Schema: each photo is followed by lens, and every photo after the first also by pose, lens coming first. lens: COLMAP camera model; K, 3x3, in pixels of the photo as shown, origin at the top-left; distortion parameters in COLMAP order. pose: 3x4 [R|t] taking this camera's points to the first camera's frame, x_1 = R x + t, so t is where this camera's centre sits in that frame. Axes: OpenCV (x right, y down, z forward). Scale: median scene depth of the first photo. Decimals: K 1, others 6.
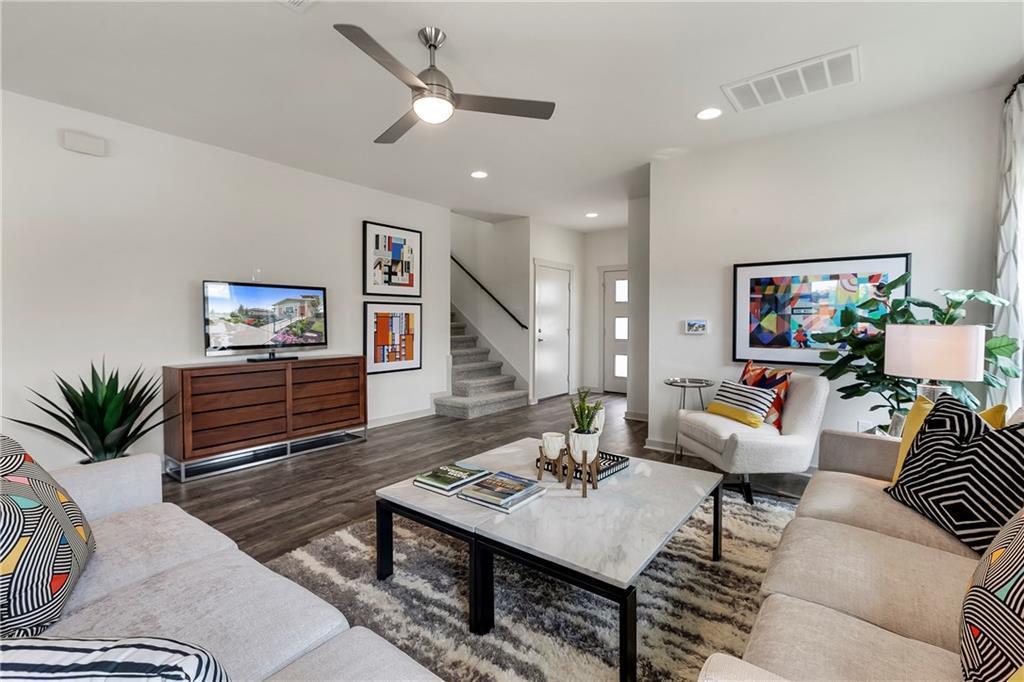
lens RADIAL K [[465.1, 0, 502.0], [0, 465.1, 323.2], [0, 0, 1]] dist [-0.001804, -0.000120]
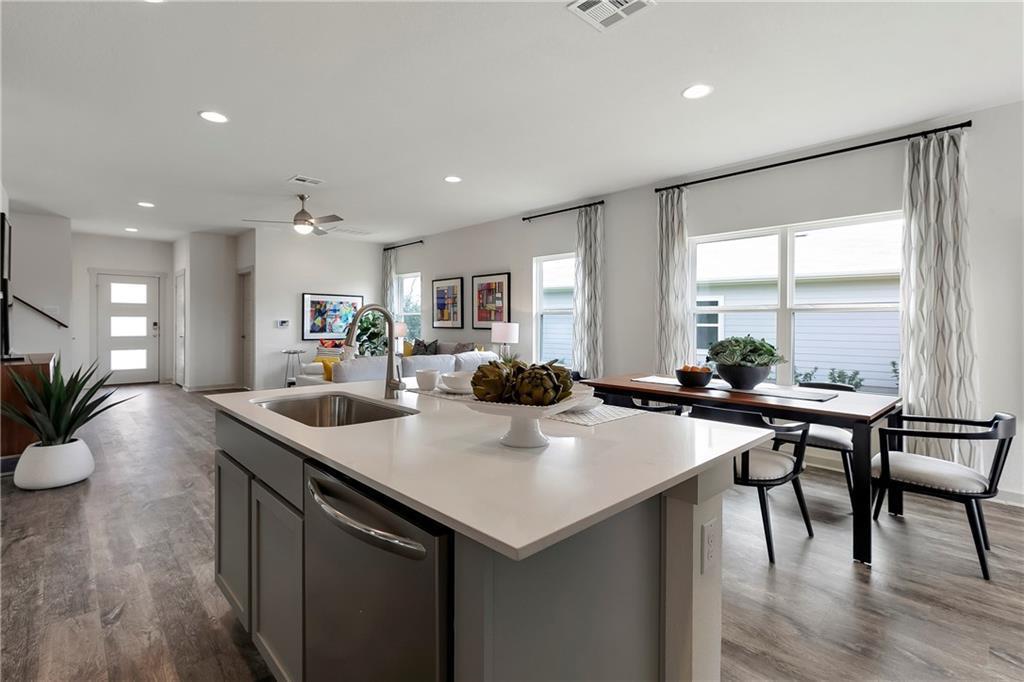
lens RADIAL K [[465.1, 0, 502.0], [0, 465.1, 323.2], [0, 0, 1]] dist [-0.001804, -0.000120]
pose [[0.144342, -0.000454, 0.989528, -1.447439], [-0.000112, 1.000000, 0.000476, 0.006141], [-0.989528, -0.000180, 0.144342, -0.162909]]
